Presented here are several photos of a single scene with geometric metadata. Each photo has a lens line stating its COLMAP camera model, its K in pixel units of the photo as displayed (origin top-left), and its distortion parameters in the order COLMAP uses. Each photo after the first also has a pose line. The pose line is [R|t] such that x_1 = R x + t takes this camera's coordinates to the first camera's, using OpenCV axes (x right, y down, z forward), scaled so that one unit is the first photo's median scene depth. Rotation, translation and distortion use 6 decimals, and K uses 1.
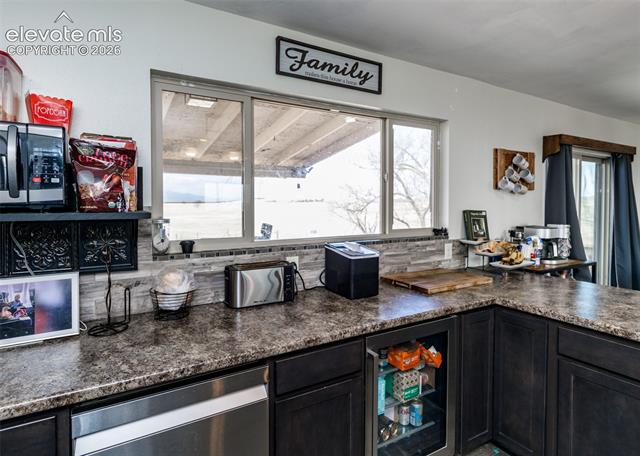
lens RADIAL K [[344.3, 0, 309.3], [0, 344.3, 209.4], [0, 0, 1]] dist [0.004844, 0.000446]
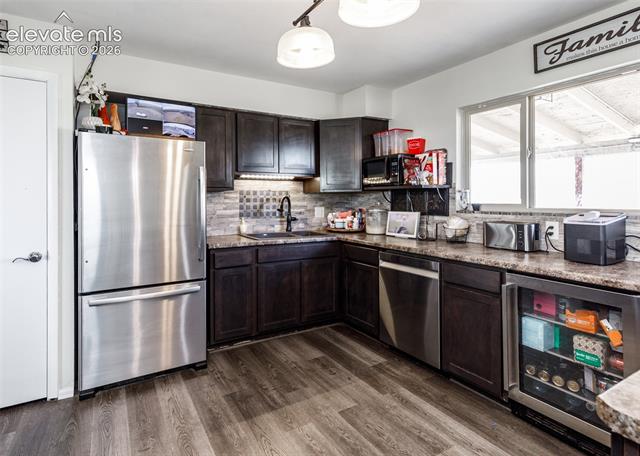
lens RADIAL K [[351.7, 0, 300.2], [0, 351.7, 198.2], [0, 0, 1]] dist [0.002272, -0.000284]
pose [[-0.002160, -0.002131, -0.999995, 1.135440], [-0.008807, 0.999959, -0.002112, 0.065908], [0.999959, 0.008802, -0.002179, 0.142842]]
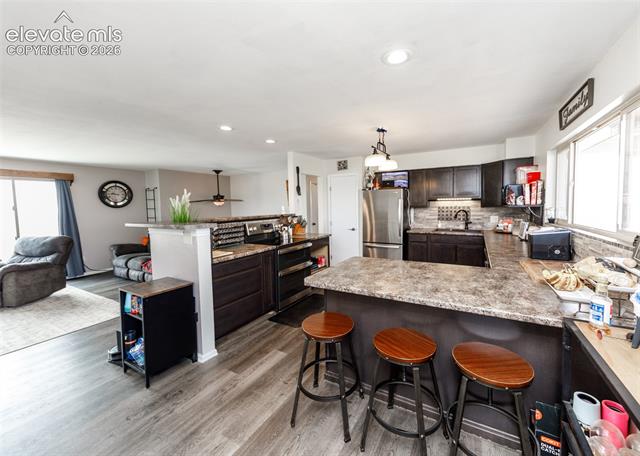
lens RADIAL K [[250.7, 0, 334.4], [0, 250.7, 219.0], [0, 0, 1]] dist [-0.000142, 0.000027]
pose [[-0.856974, 0.042977, -0.513565, 1.552933], [0.009870, 0.997703, 0.067023, -0.028863], [0.515266, 0.052368, -0.855429, 1.464989]]
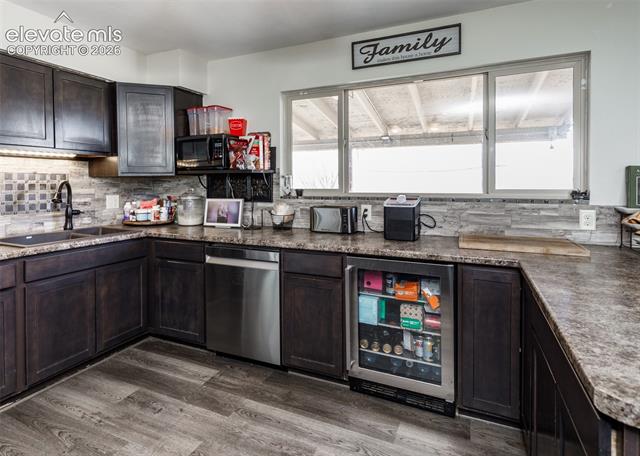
lens RADIAL K [[360.5, 0, 302.8], [0, 360.5, 186.9], [0, 0, 1]] dist [0.001677, 0.000772]
pose [[0.580013, 0.008188, -0.814566, 0.916305], [-0.005271, 0.999966, 0.006298, 0.060154], [0.814590, 0.000641, 0.580037, 0.007762]]
